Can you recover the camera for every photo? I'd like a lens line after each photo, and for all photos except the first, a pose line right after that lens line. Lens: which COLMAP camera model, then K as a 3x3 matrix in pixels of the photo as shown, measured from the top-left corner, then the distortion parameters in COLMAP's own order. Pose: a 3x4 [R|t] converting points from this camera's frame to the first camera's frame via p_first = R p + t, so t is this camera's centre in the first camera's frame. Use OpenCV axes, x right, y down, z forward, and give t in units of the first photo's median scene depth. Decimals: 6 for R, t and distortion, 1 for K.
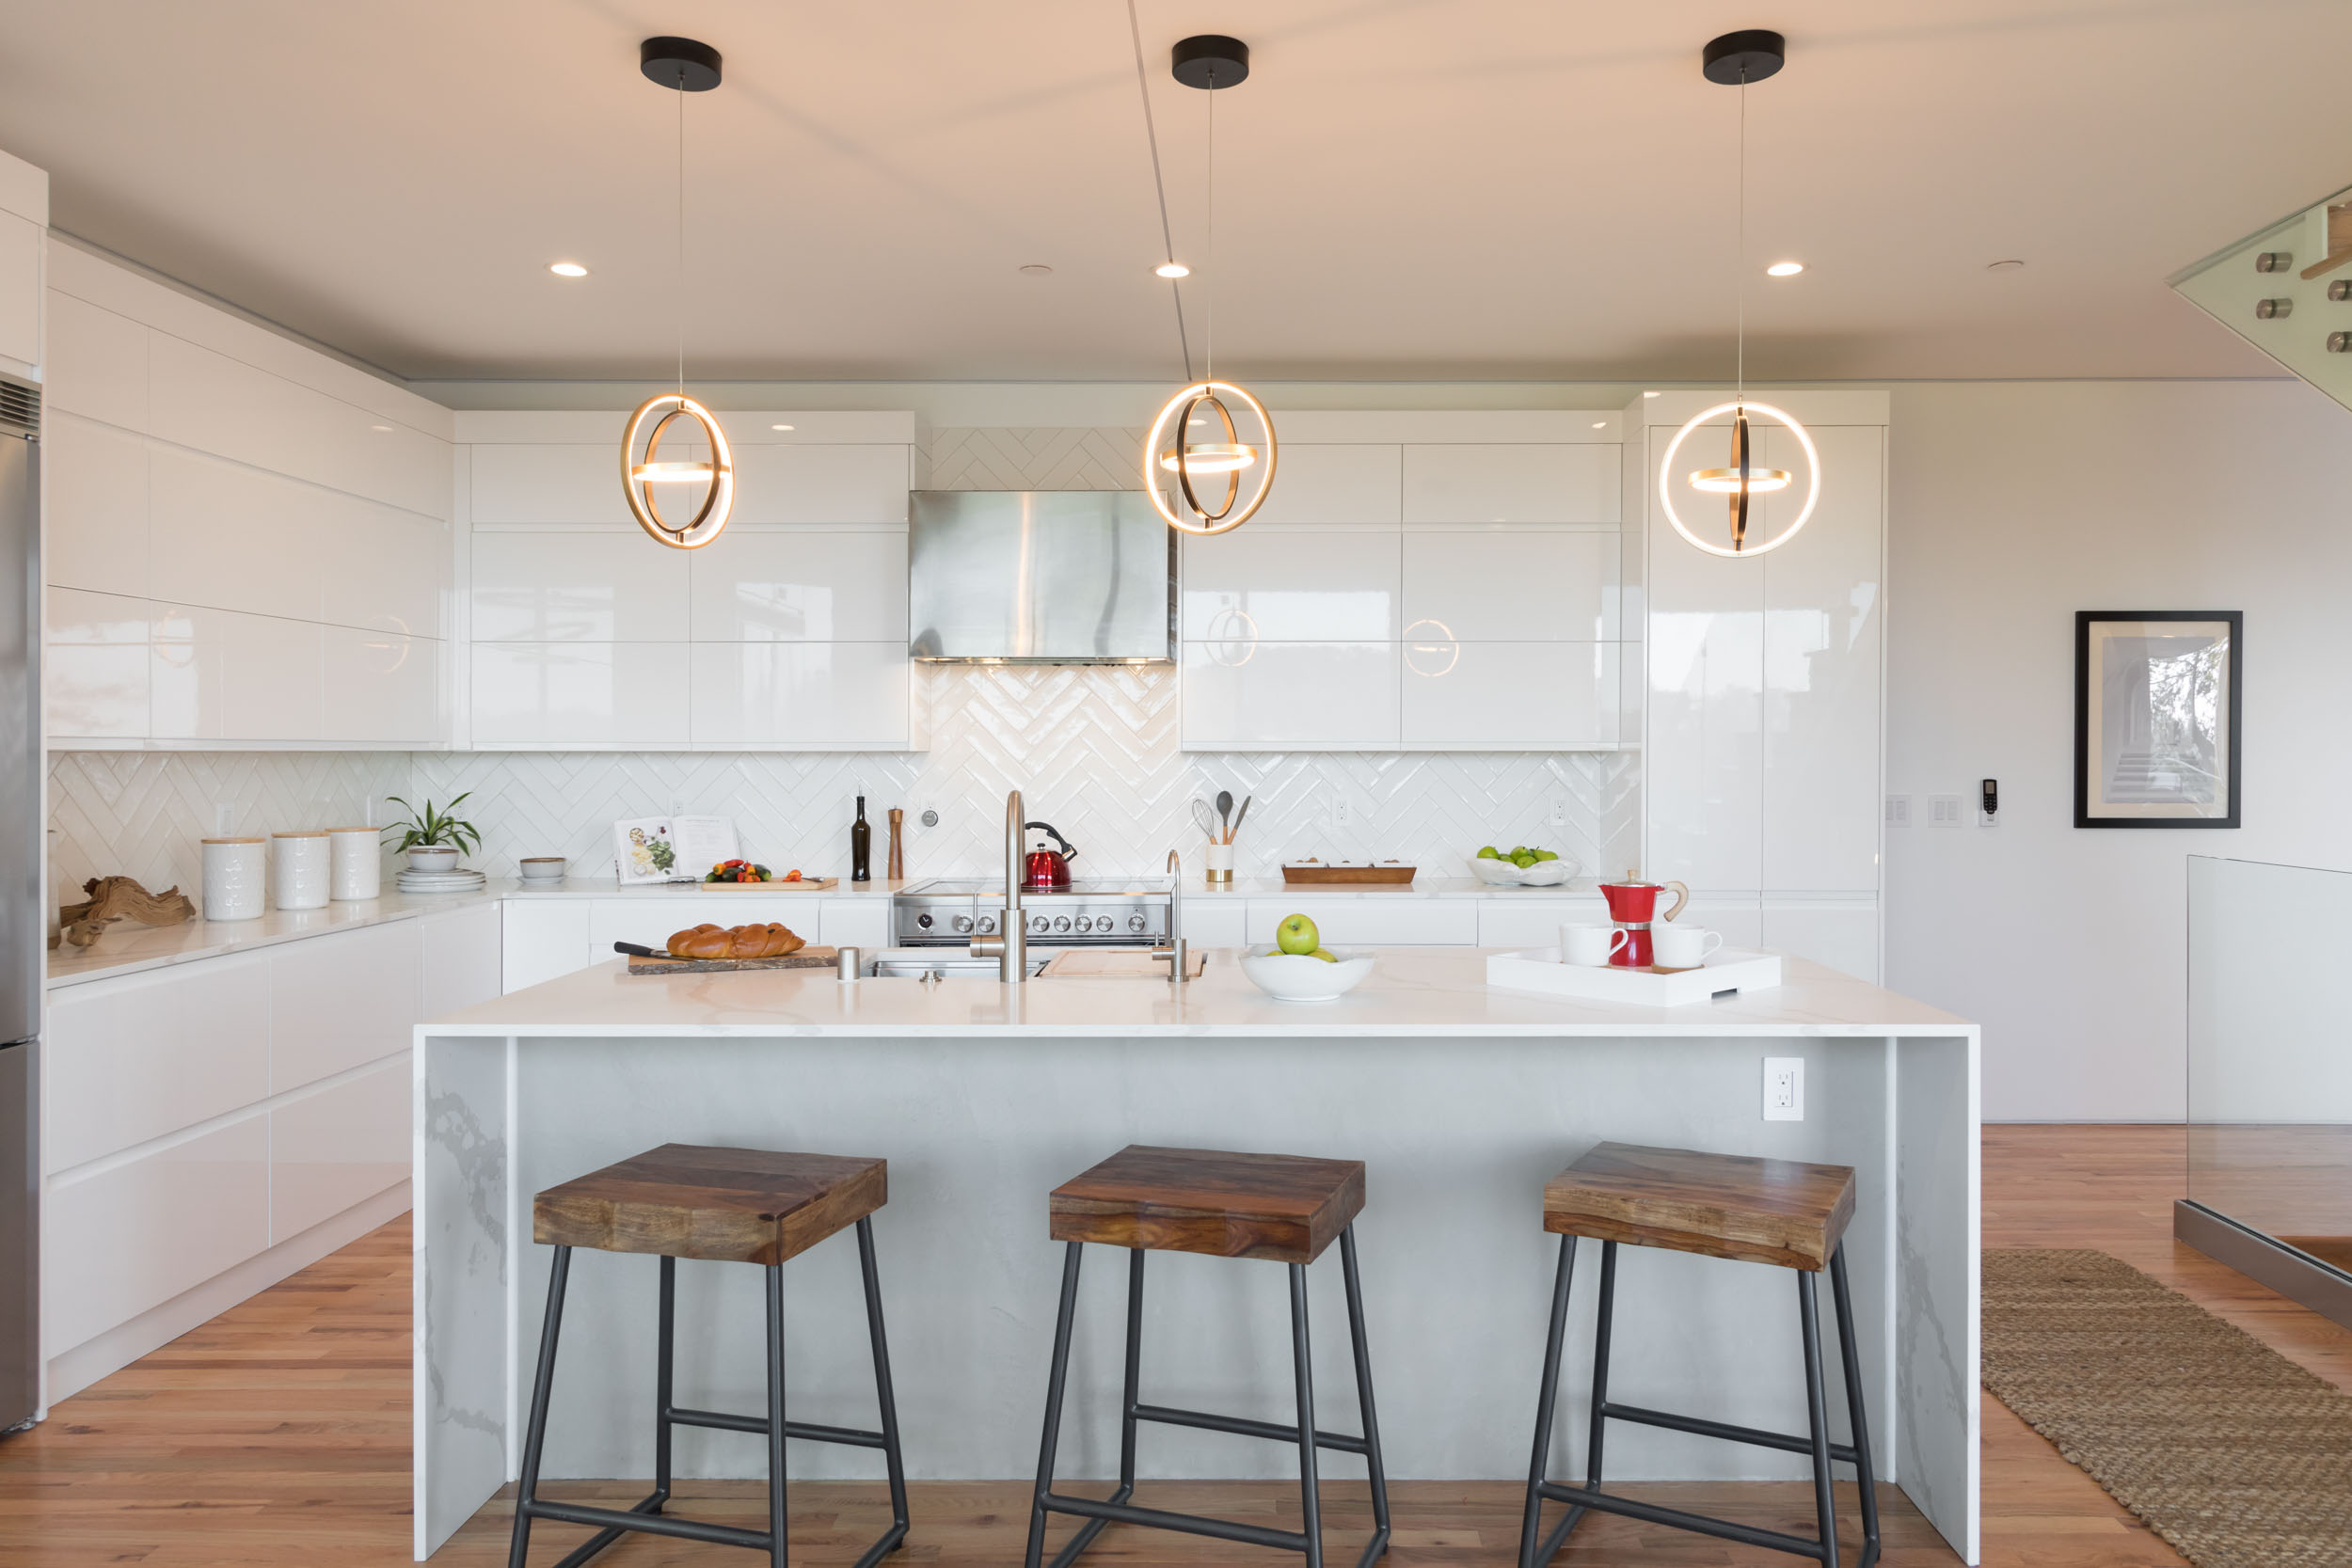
lens RADIAL K [[1641.7, 0, 1177.2], [0, 1641.7, 784.8], [0, 0, 1]] dist [-0.004799, -0.000883]
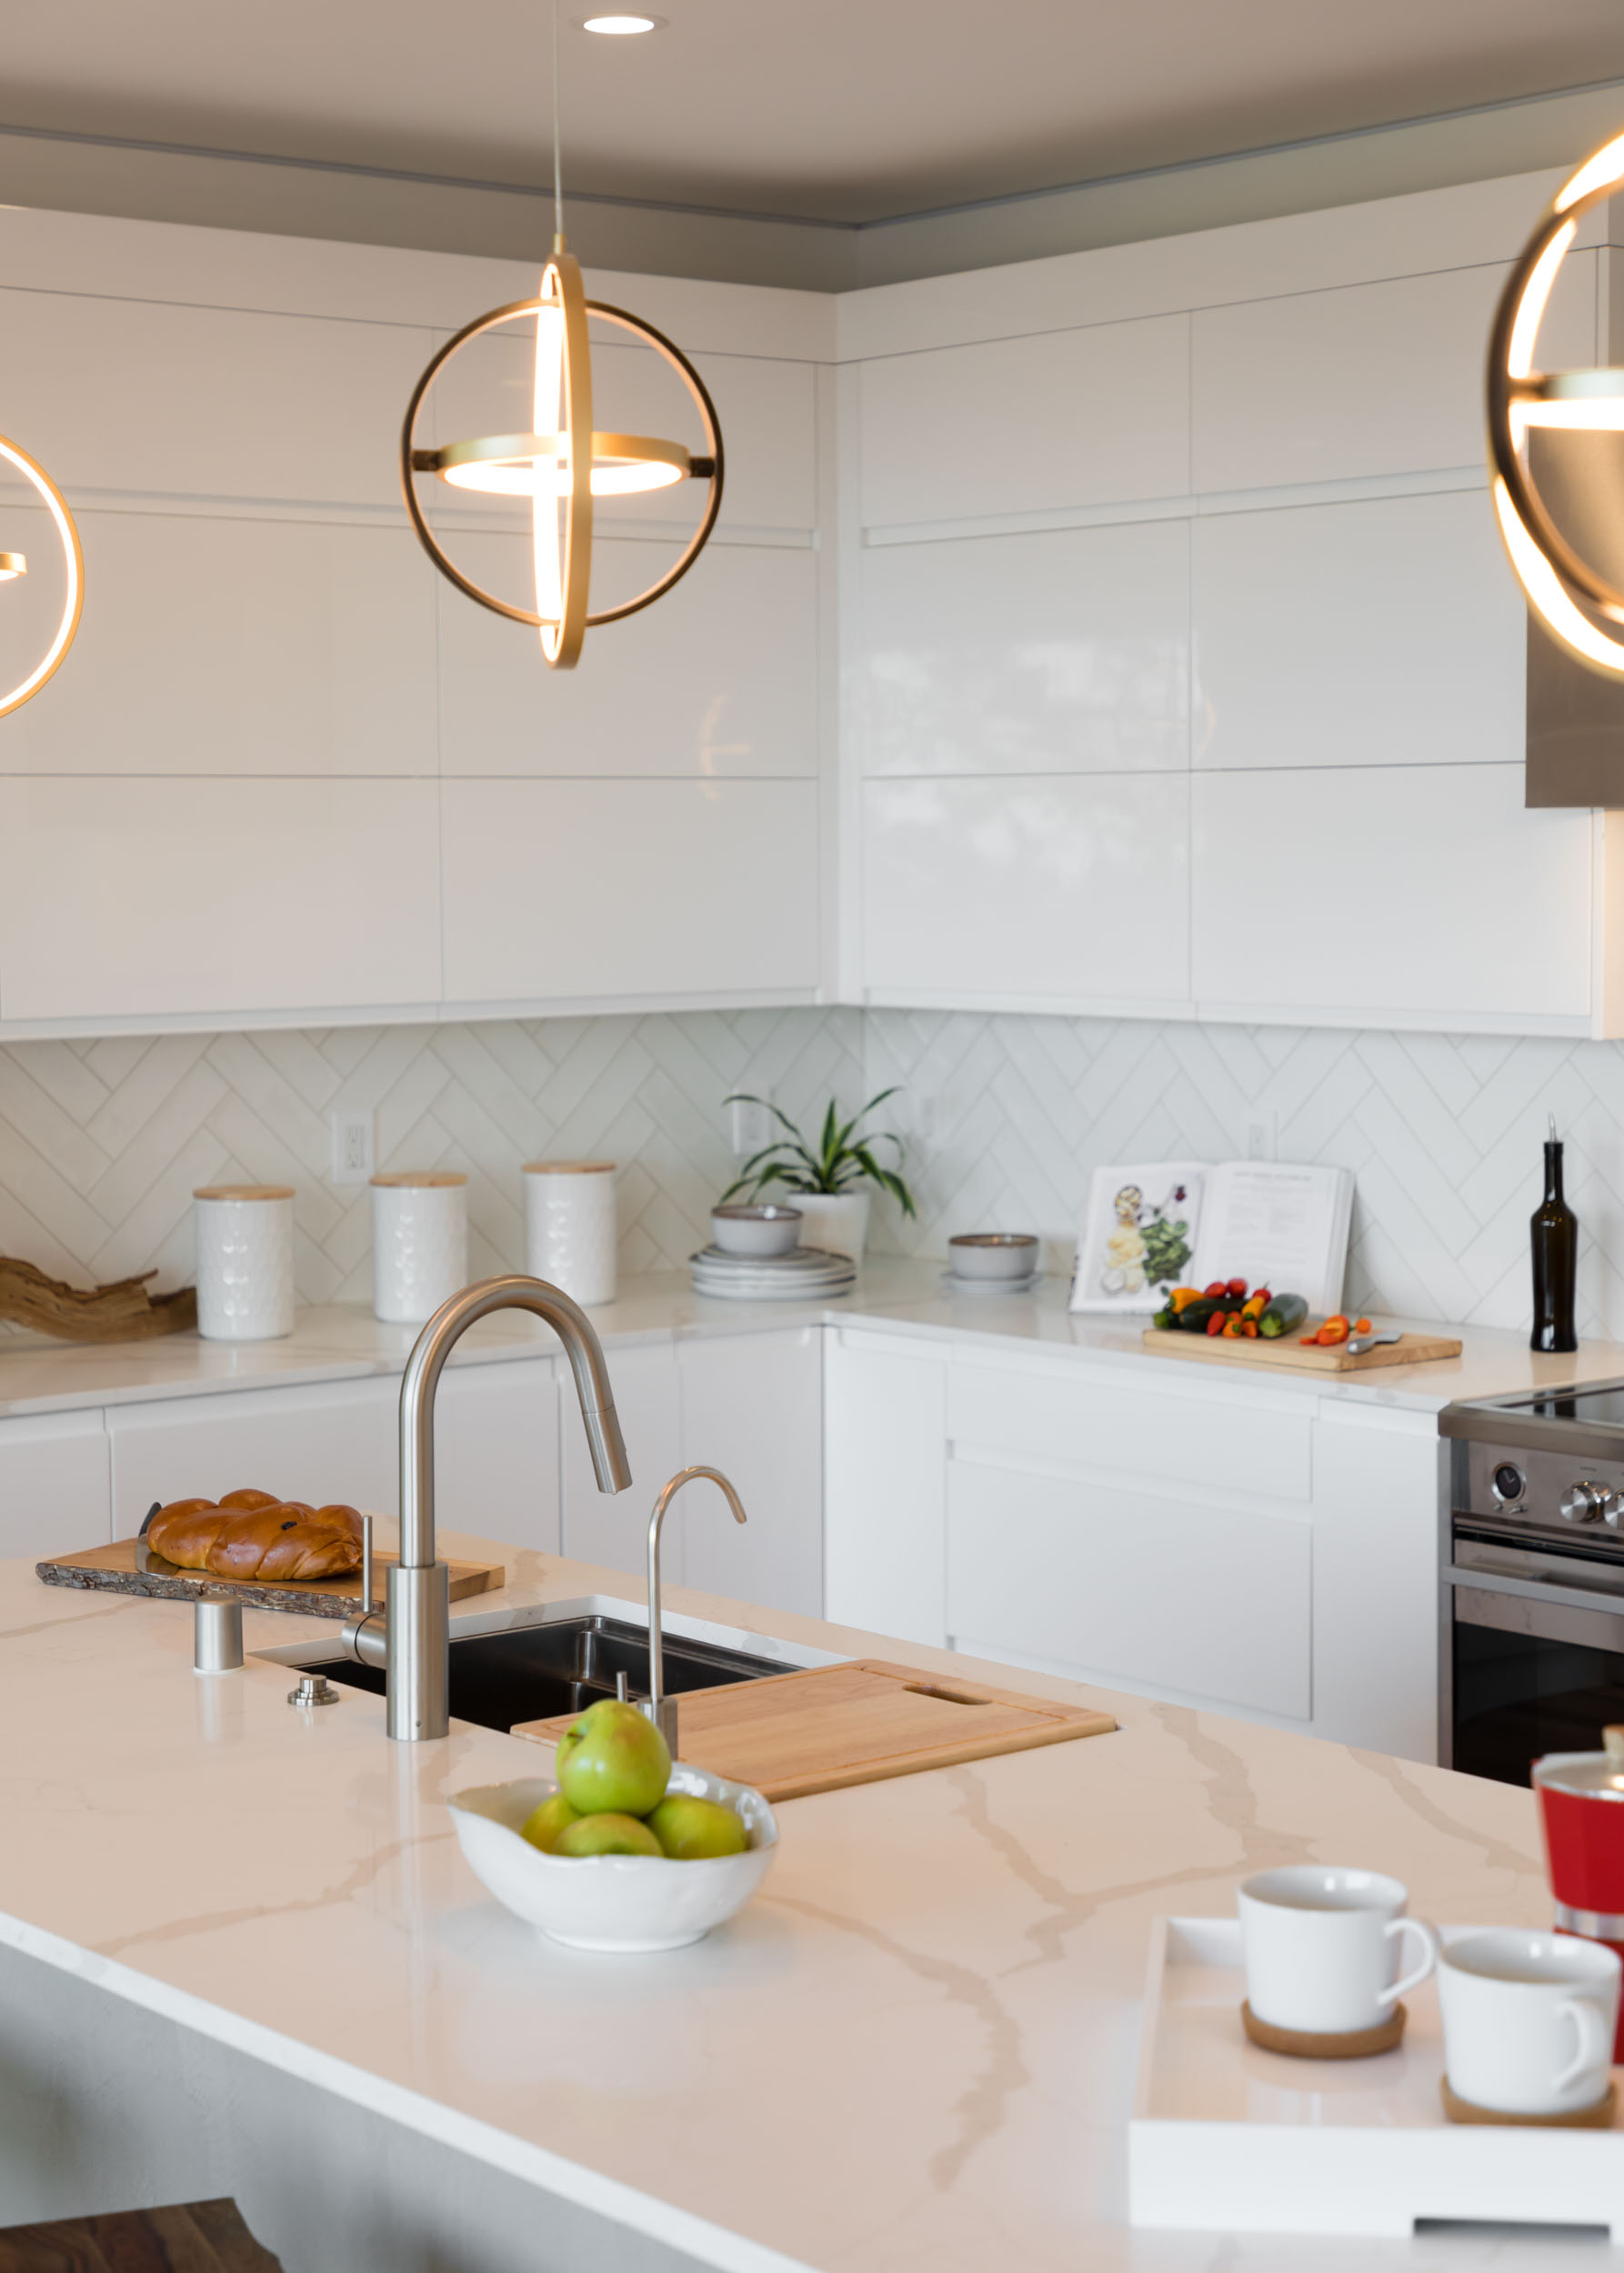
lens RADIAL K [[3855.6, 0, 811.2], [0, 3855.6, 1135.9], [0, 0, 1]] dist [0.025537, 0.081876]
pose [[0.621843, 0.058272, -0.780971, 0.443099], [-0.002081, 0.997347, 0.072760, -0.064431], [0.783139, -0.043620, 0.620314, 0.281106]]
